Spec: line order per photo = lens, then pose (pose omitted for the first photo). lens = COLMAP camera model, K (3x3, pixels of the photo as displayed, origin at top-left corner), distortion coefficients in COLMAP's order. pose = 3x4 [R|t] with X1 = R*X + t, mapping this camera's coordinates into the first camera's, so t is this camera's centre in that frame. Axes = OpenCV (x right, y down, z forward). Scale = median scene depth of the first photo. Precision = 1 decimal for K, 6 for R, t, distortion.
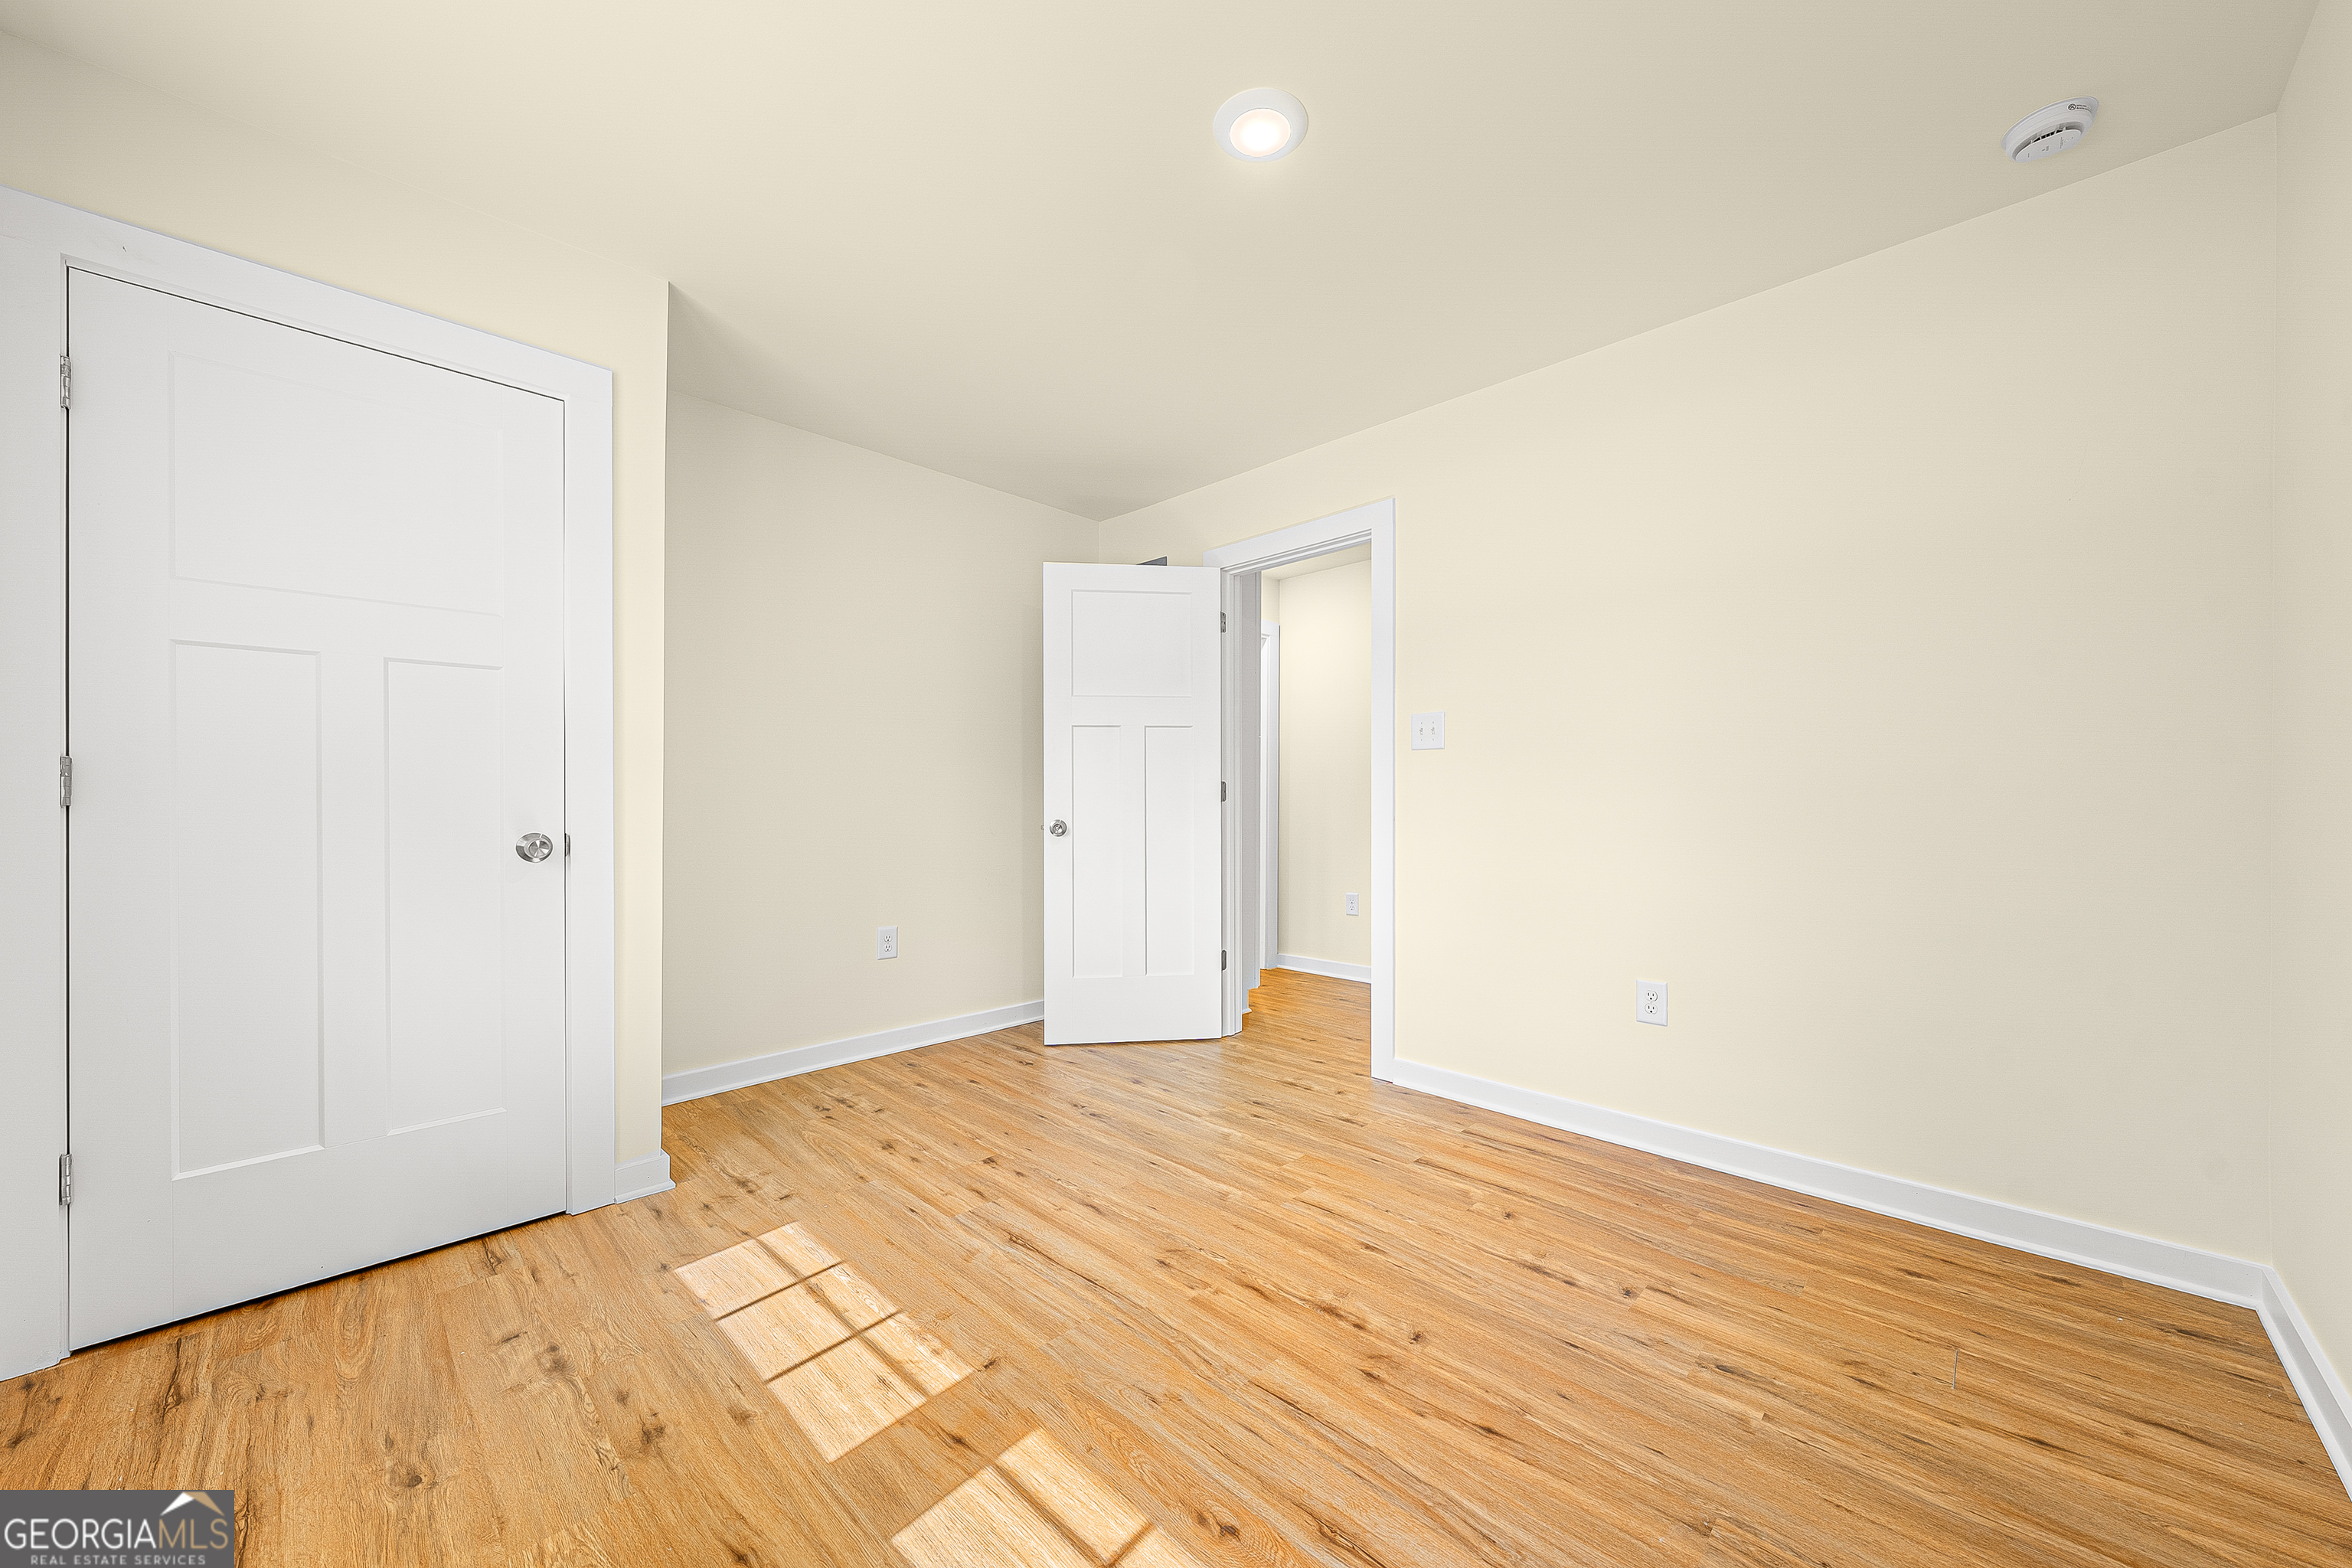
lens RADIAL K [[855.6, 0, 1177.3], [0, 855.6, 789.7], [0, 0, 1]] dist [-0.017891, -0.000022]
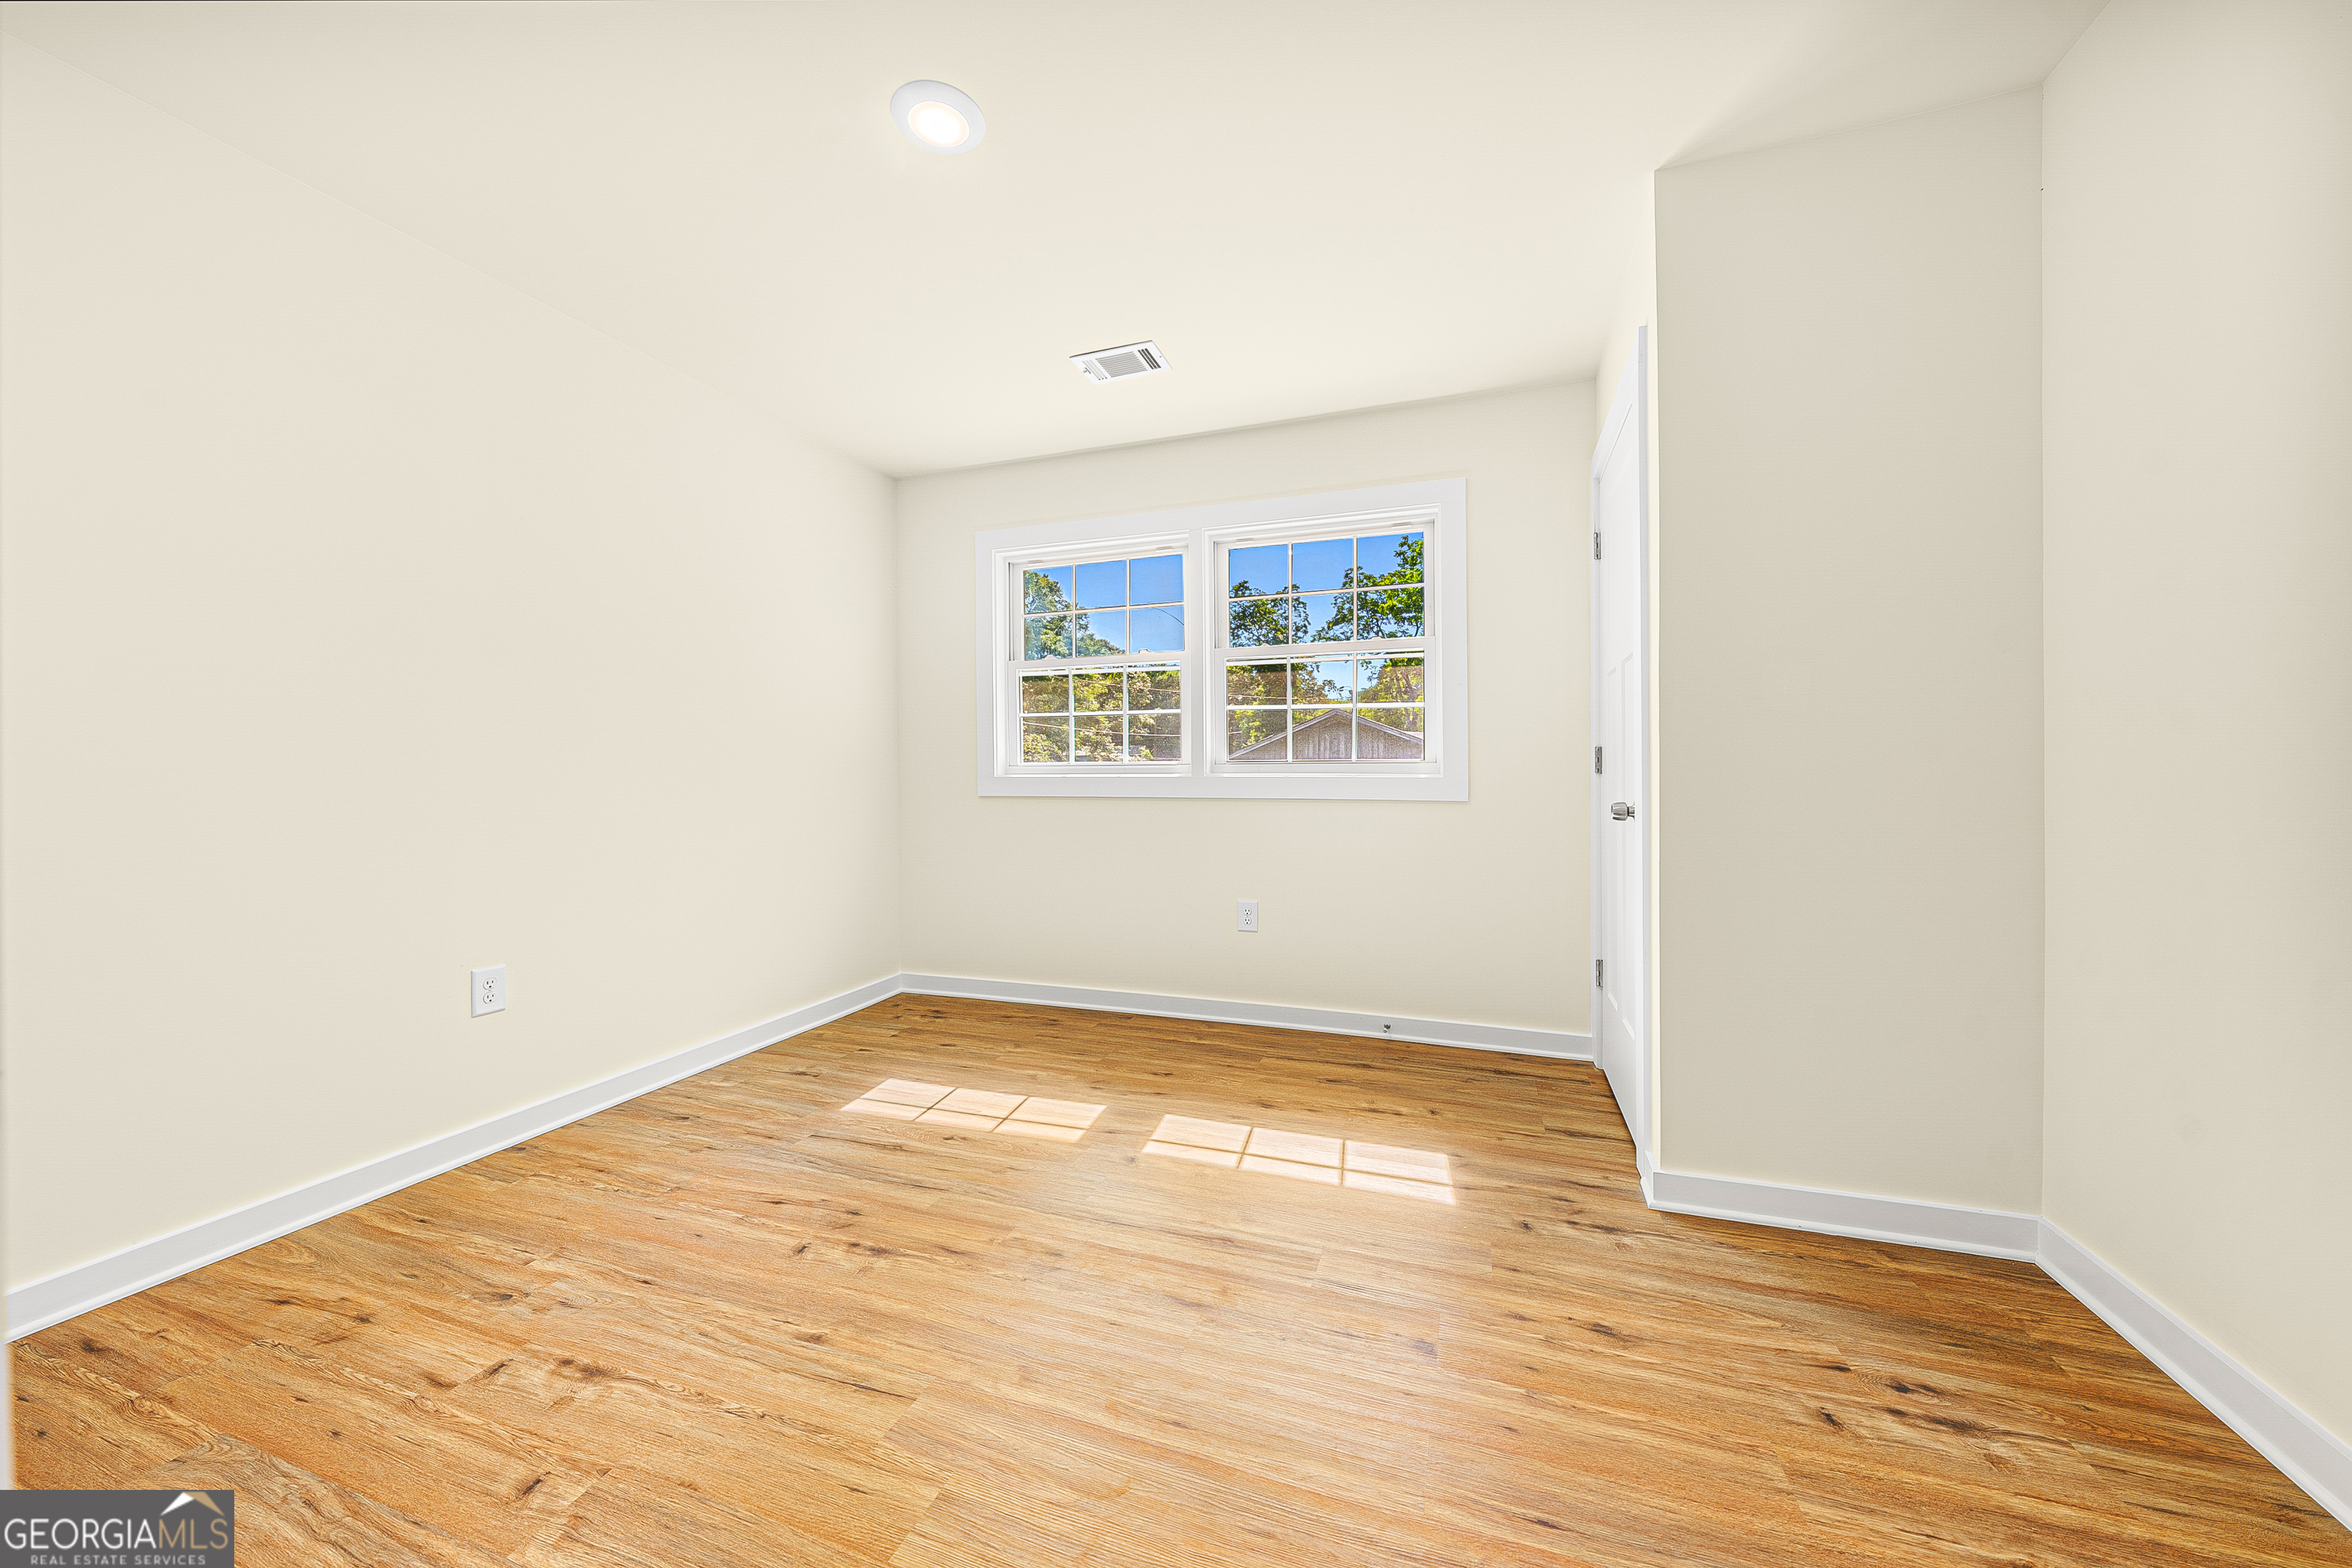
lens RADIAL K [[855.6, 0, 1177.3], [0, 855.6, 789.7], [0, 0, 1]] dist [-0.017891, -0.000022]
pose [[-0.909476, 0.013131, -0.415549, 0.272130], [0.012825, 0.999912, 0.003526, 0.037932], [0.415558, -0.002123, -0.909564, 2.097751]]
